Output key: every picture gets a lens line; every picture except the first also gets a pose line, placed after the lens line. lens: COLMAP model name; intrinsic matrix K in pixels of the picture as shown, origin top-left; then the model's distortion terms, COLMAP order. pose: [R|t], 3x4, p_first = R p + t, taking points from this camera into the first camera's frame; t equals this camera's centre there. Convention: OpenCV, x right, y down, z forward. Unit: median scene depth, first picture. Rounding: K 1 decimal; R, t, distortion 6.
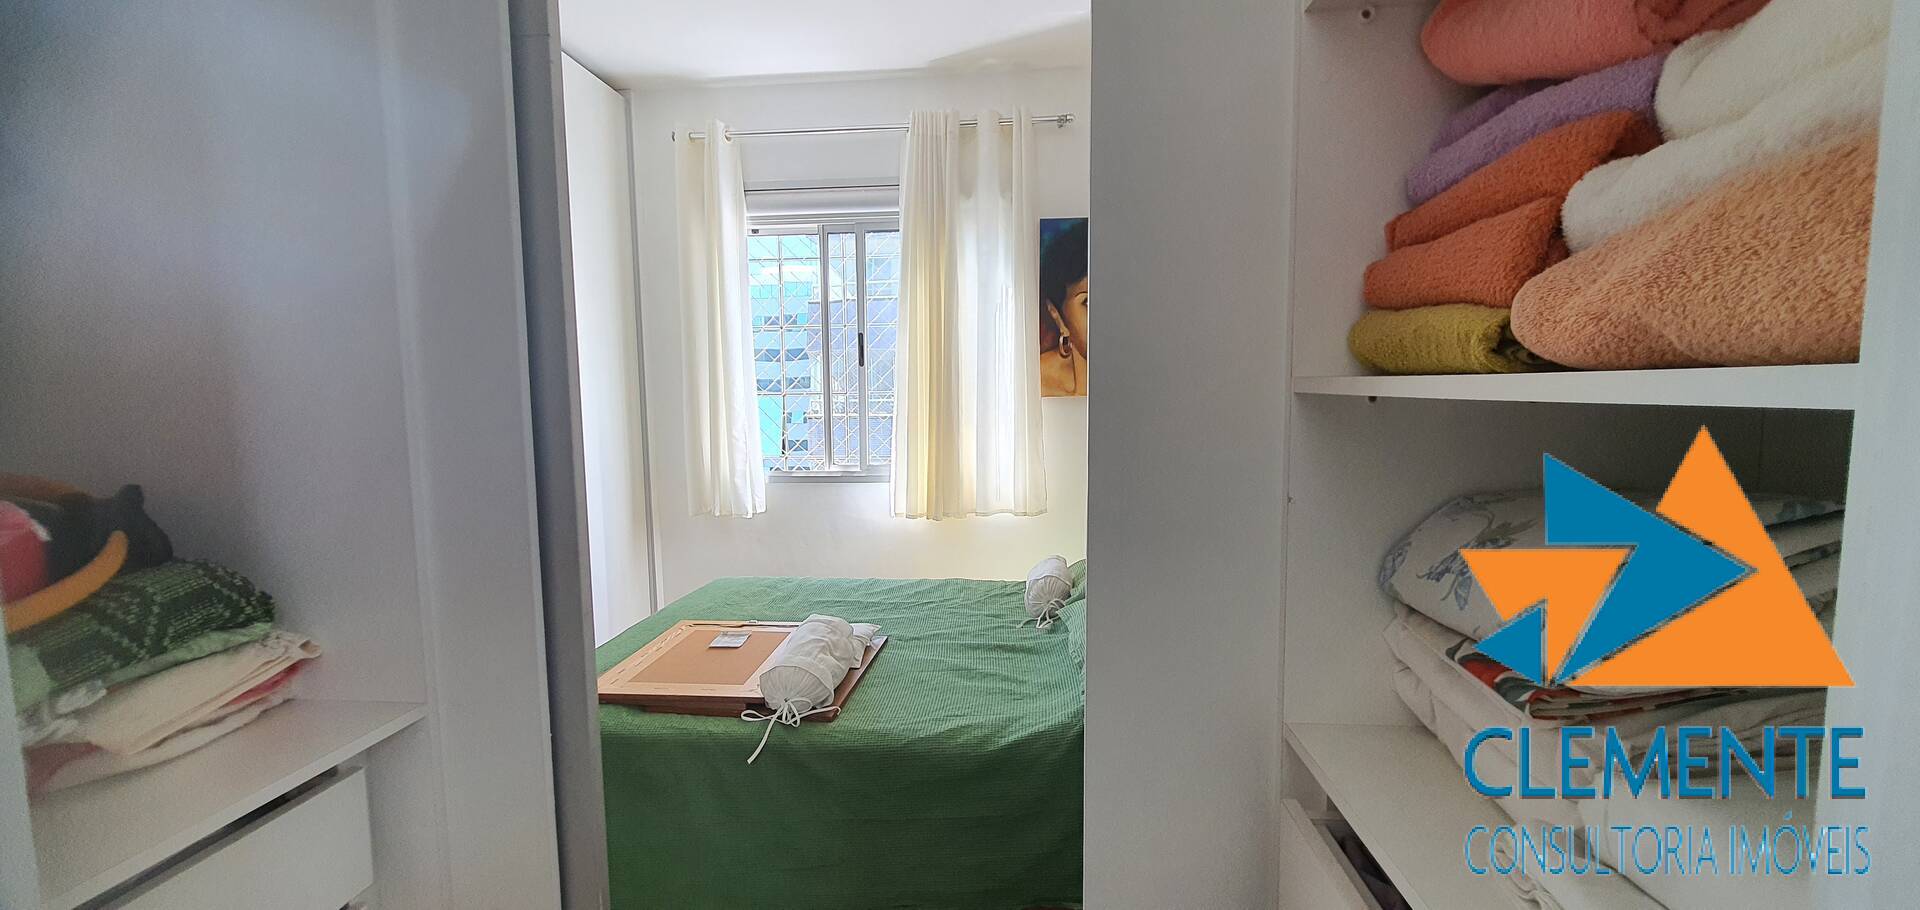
lens RADIAL K [[763.3, 0, 958.0], [0, 763.3, 459.7], [0, 0, 1]] dist [0.000072, 0.000080]
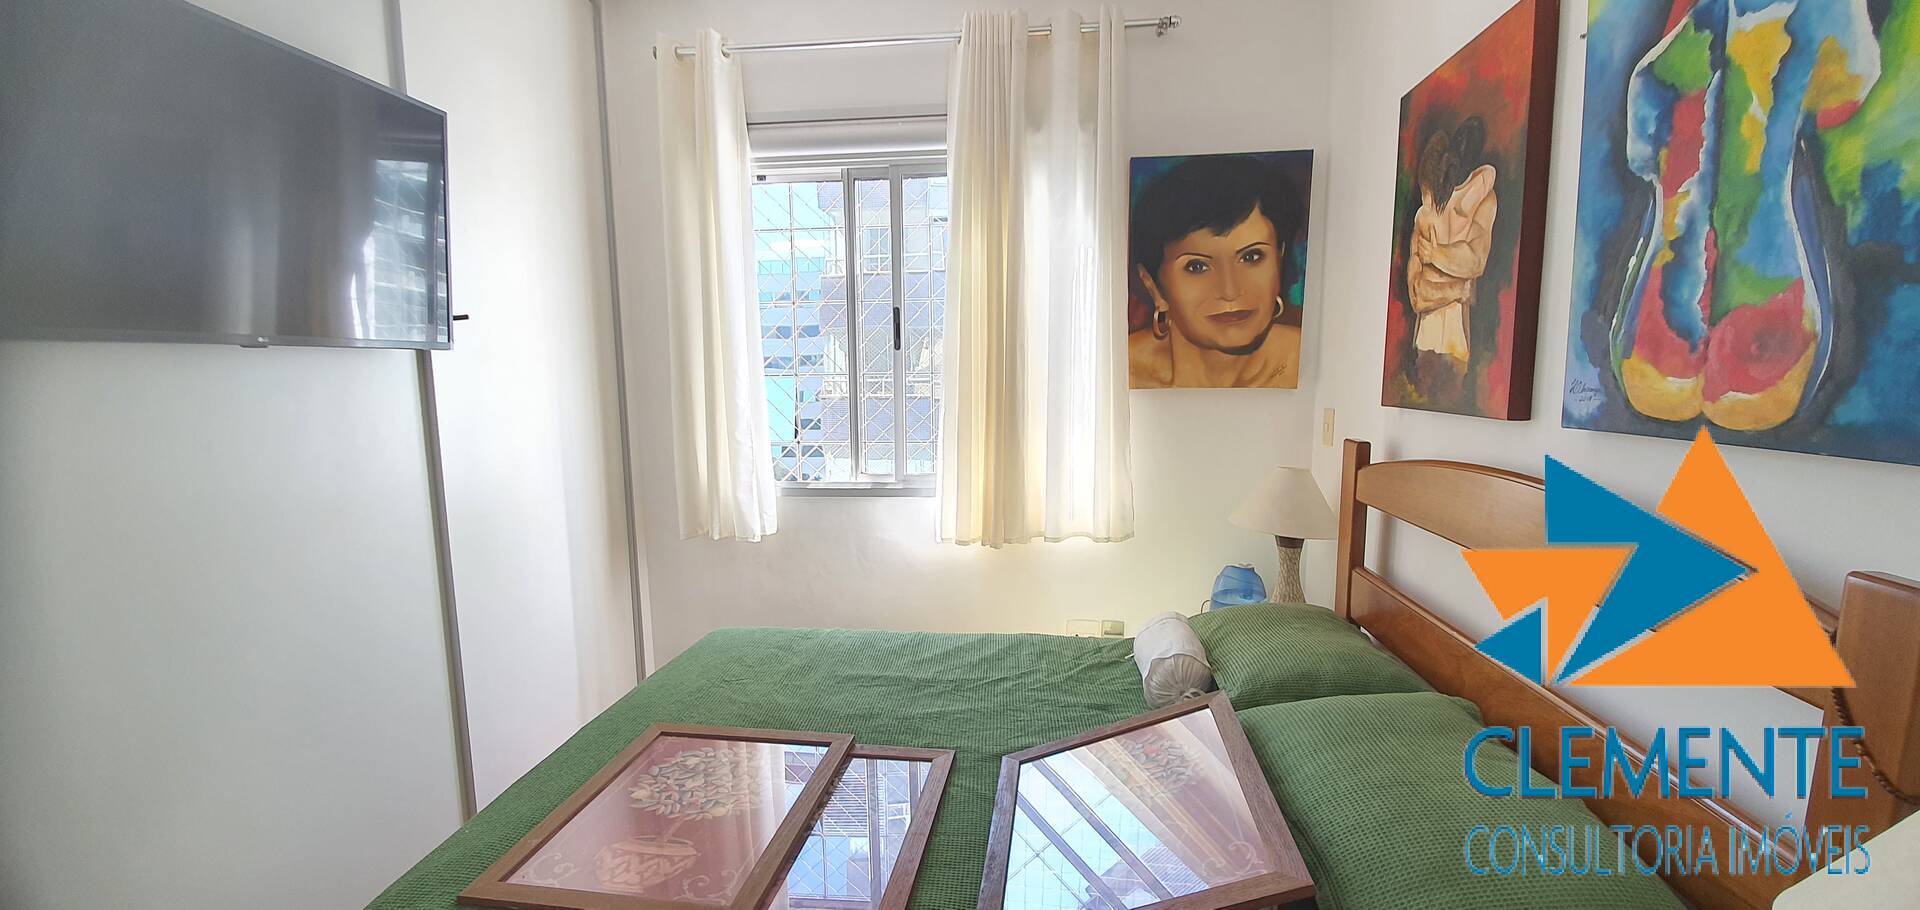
lens RADIAL K [[763.3, 0, 963.6], [0, 763.3, 453.7], [0, 0, 1]] dist [0.000072, 0.000080]
pose [[0.999965, 0.000245, -0.008397, -0.053483], [-0.000046, 0.999717, 0.023775, -0.035259], [0.008400, -0.023773, 0.999682, 0.219275]]
